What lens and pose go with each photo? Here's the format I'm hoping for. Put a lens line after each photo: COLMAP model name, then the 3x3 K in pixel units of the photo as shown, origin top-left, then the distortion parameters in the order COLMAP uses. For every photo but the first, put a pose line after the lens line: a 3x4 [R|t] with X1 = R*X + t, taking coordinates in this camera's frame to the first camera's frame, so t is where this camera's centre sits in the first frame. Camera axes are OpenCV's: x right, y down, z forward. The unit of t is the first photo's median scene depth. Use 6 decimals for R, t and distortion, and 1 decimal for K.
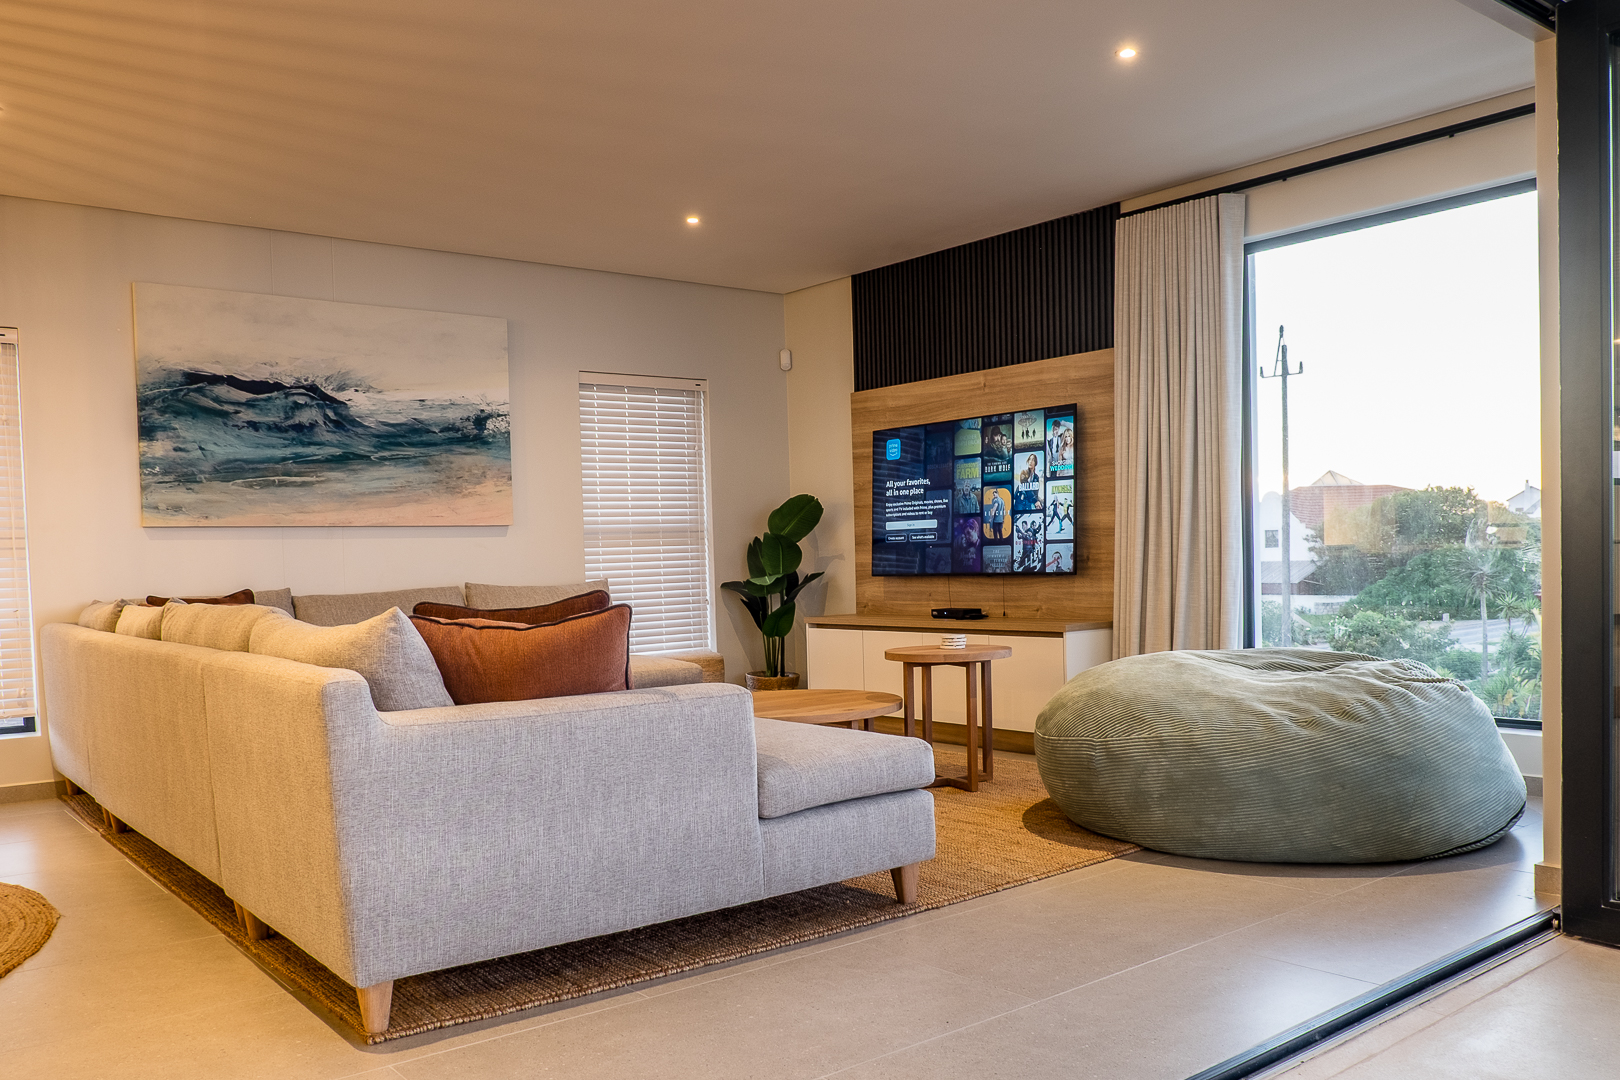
lens RADIAL K [[1319.6, 0, 805.6], [0, 1319.6, 601.1], [0, 0, 1]] dist [-0.004606, -0.000254]
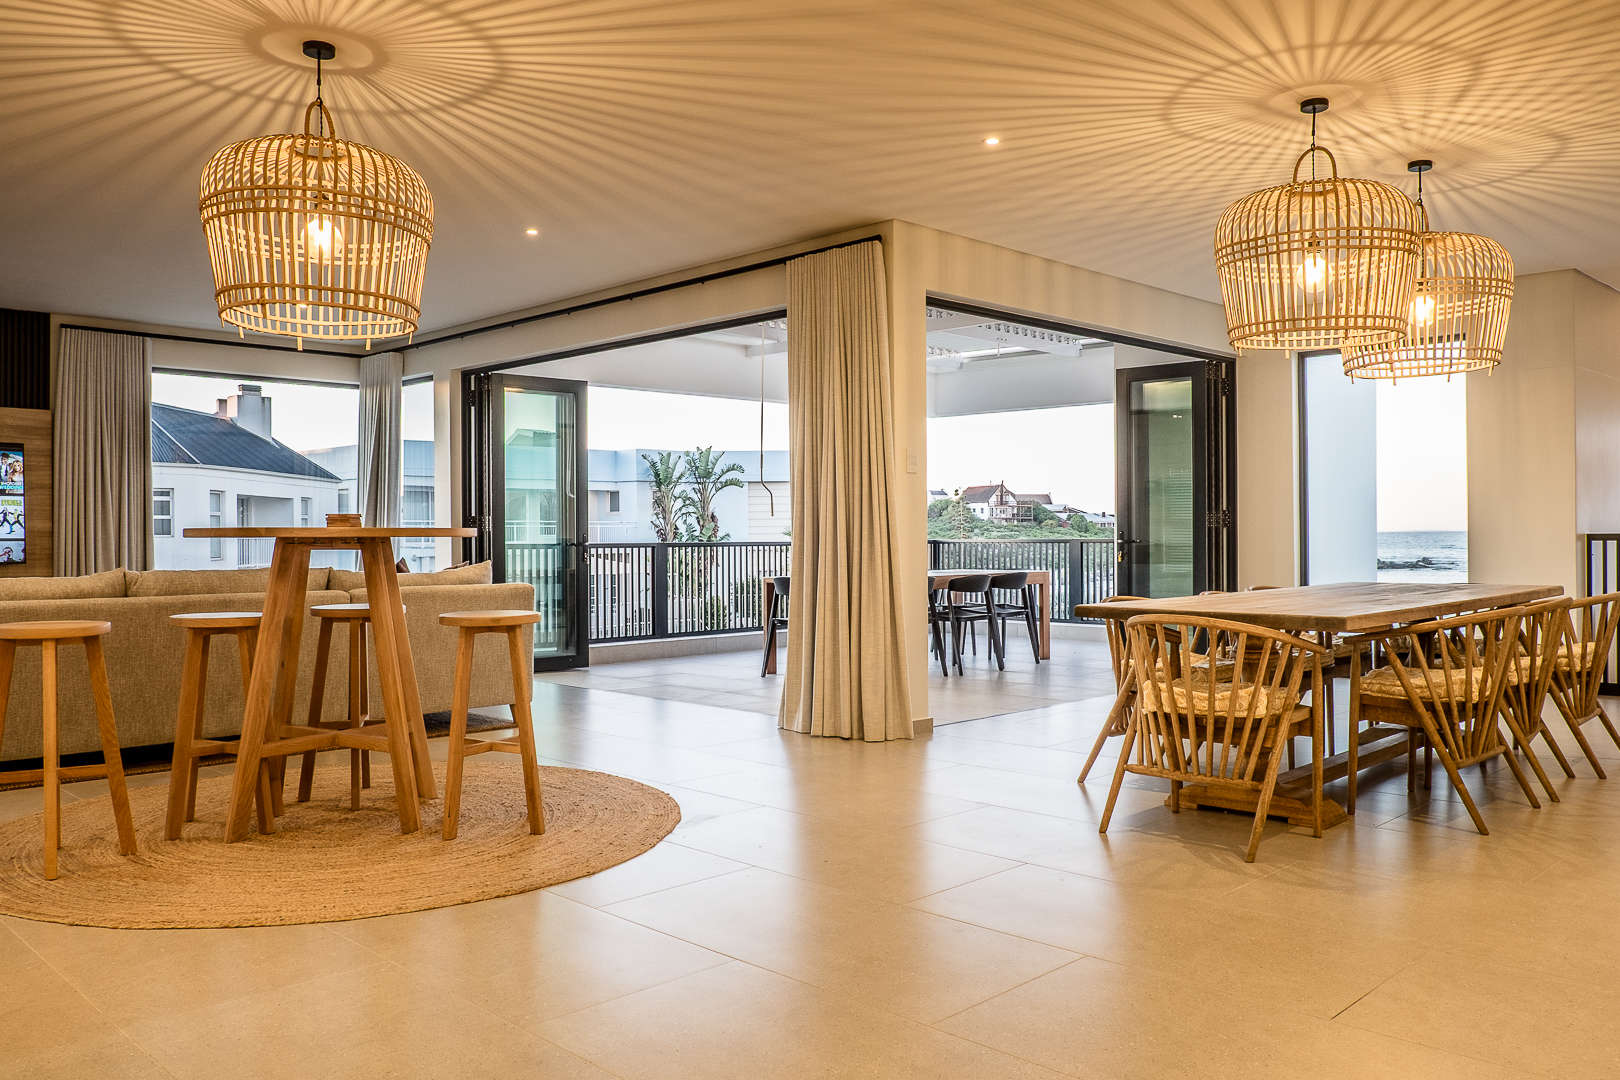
lens RADIAL K [[1233.6, 0, 810.0], [0, 1233.6, 540.0], [0, 0, 1]] dist [-0.029300, -0.000038]
pose [[-0.114256, 0.027202, 0.993079, -1.185439], [0.042710, 0.998835, -0.022445, 0.019999], [-0.992533, 0.039850, -0.115284, 0.309036]]
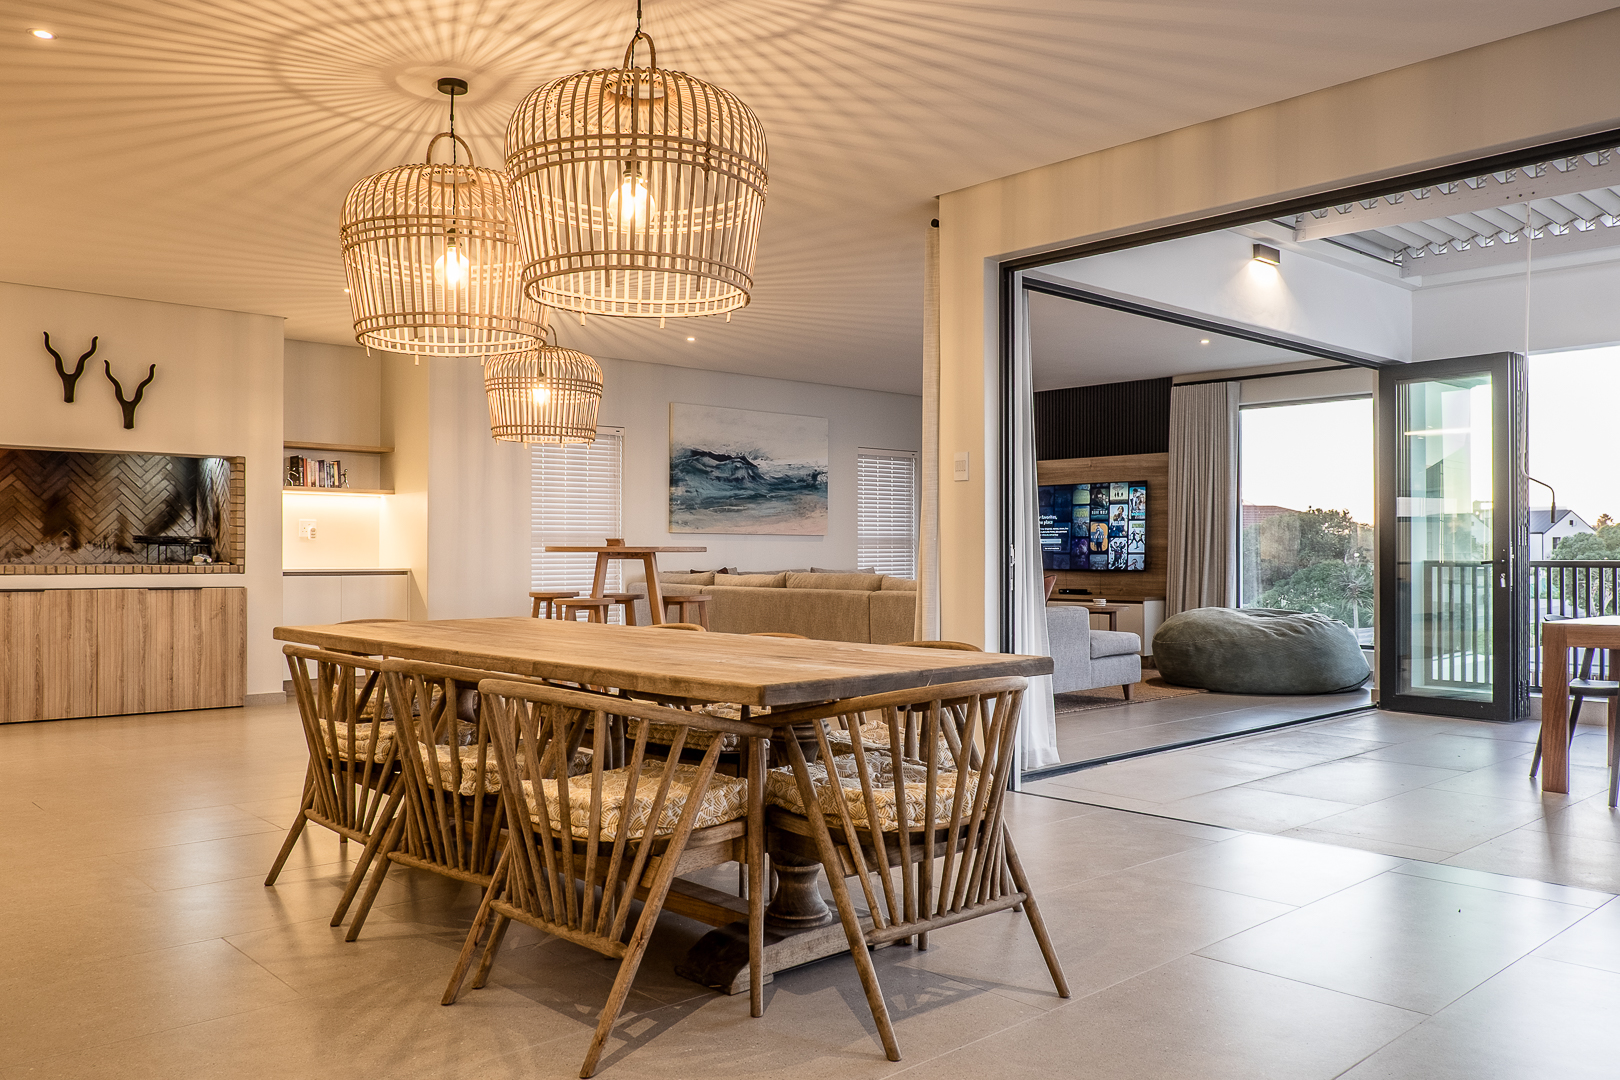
lens RADIAL K [[1268.8, 0, 859.4], [0, 1268.8, 542.5], [0, 0, 1]] dist [-0.018583, -0.001977]
pose [[0.994592, 0.028979, 0.099736, -0.375335], [-0.024435, 0.998621, -0.046475, 0.031989], [-0.100945, 0.043787, 0.993928, -0.738986]]
